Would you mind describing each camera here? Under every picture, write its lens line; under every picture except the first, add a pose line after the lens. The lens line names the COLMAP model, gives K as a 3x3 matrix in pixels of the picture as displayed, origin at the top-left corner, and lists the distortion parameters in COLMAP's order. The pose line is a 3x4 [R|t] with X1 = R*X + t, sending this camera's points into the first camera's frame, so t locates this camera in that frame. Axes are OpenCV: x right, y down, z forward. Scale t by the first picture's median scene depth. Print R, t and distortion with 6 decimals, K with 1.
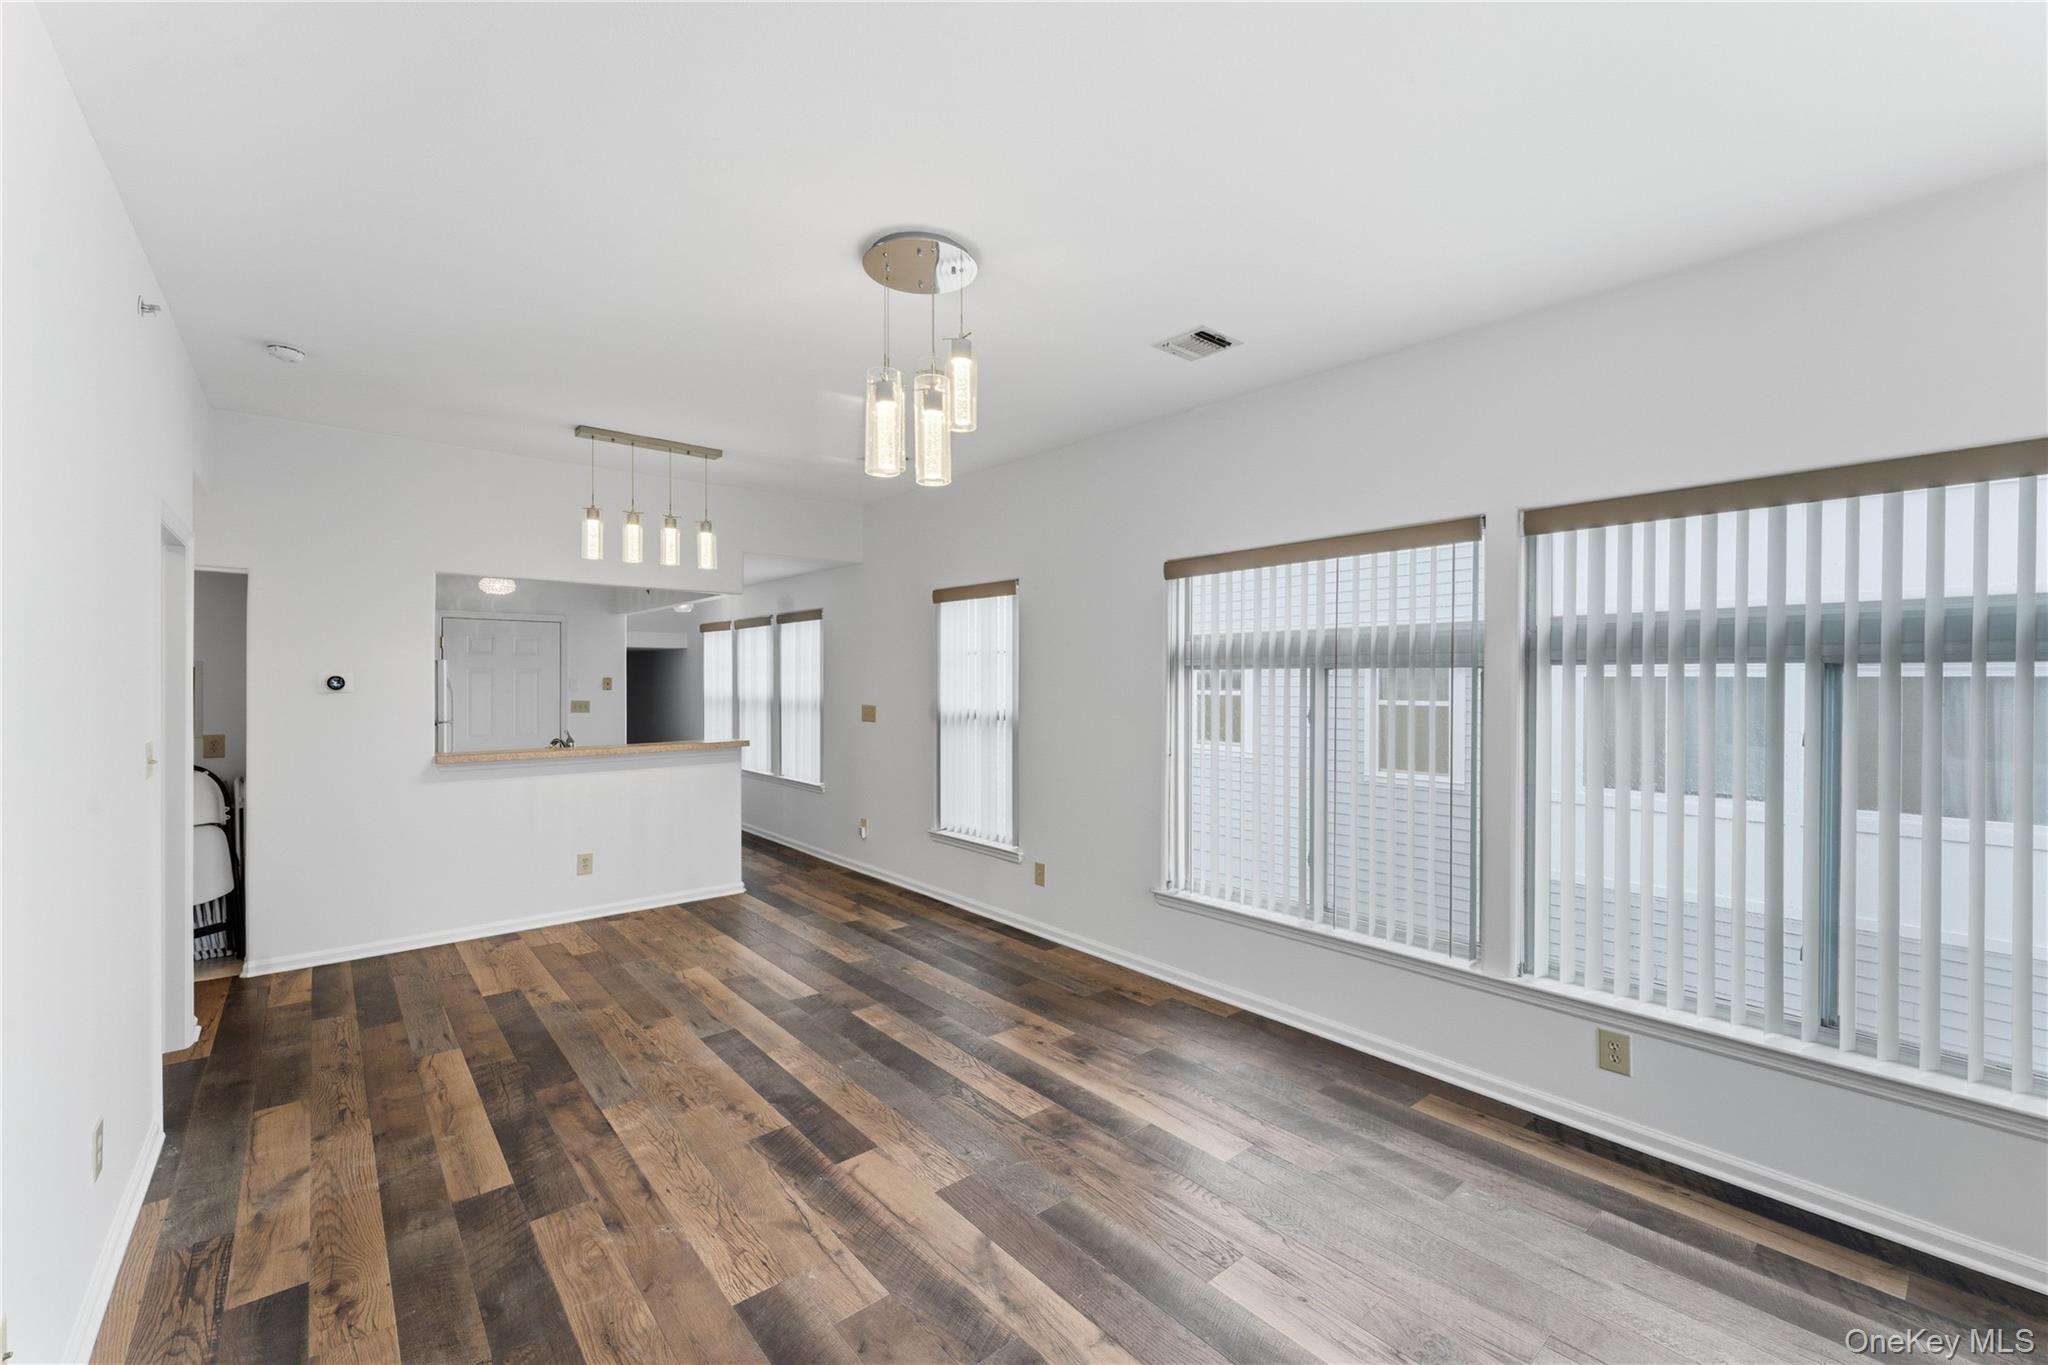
lens RADIAL K [[793.7, 0, 1018.5], [0, 793.7, 683.4], [0, 0, 1]] dist [-0.000270, 0.000000]
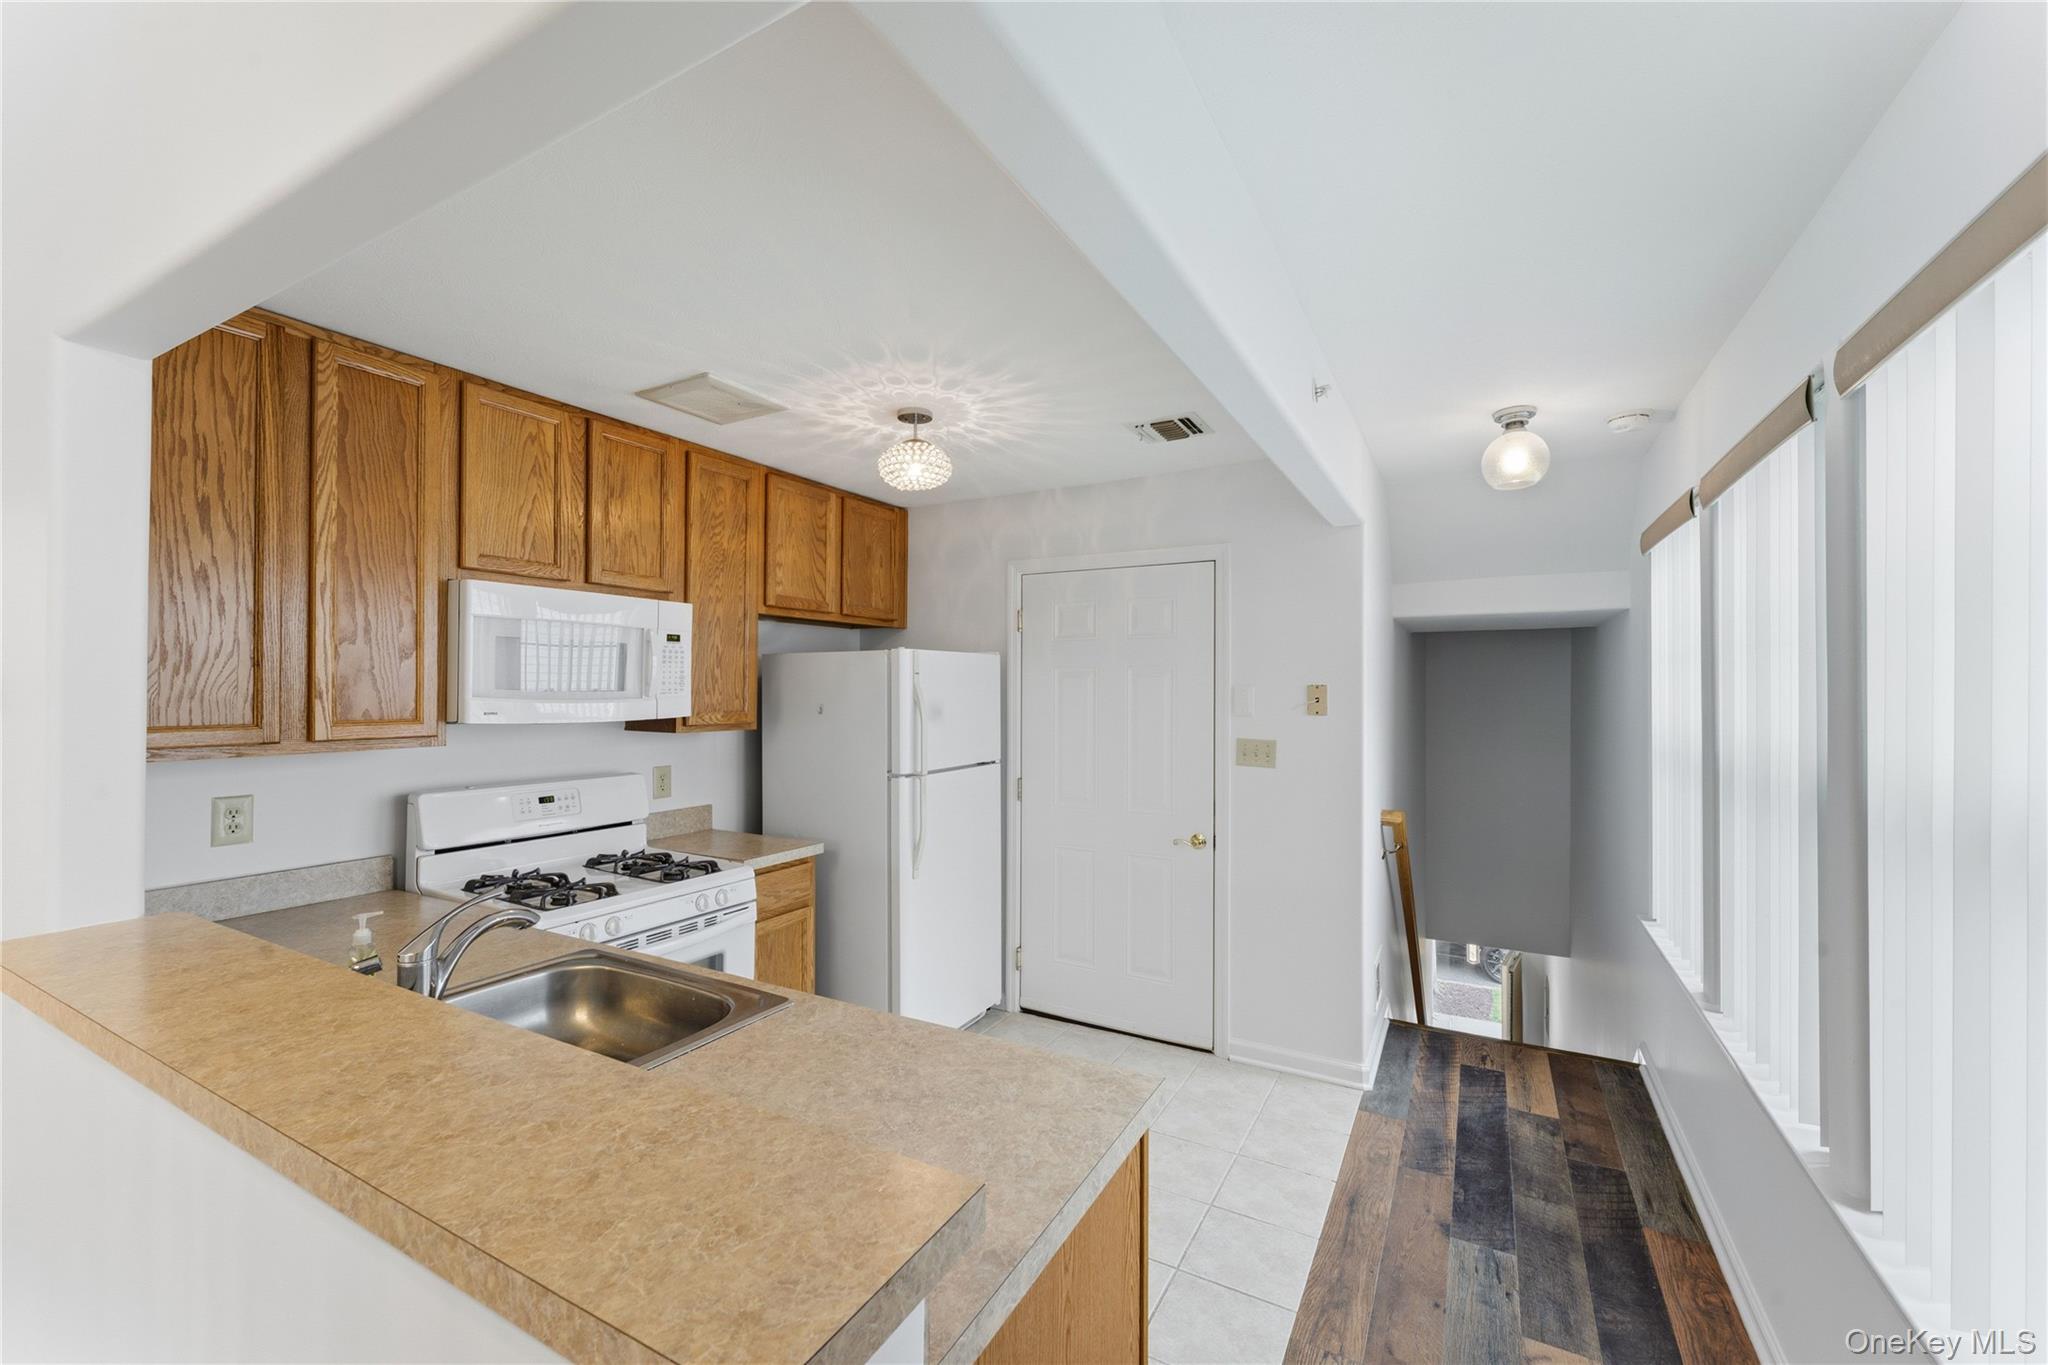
lens RADIAL K [[834.5, 0, 1011.7], [0, 834.5, 682.8], [0, 0, 1]] dist [0.000204, -0.000640]
pose [[0.346832, -0.009184, -0.937882, -0.180408], [-0.004539, 0.999924, -0.011470, -0.002135], [0.937916, 0.008235, 0.346764, 0.716416]]
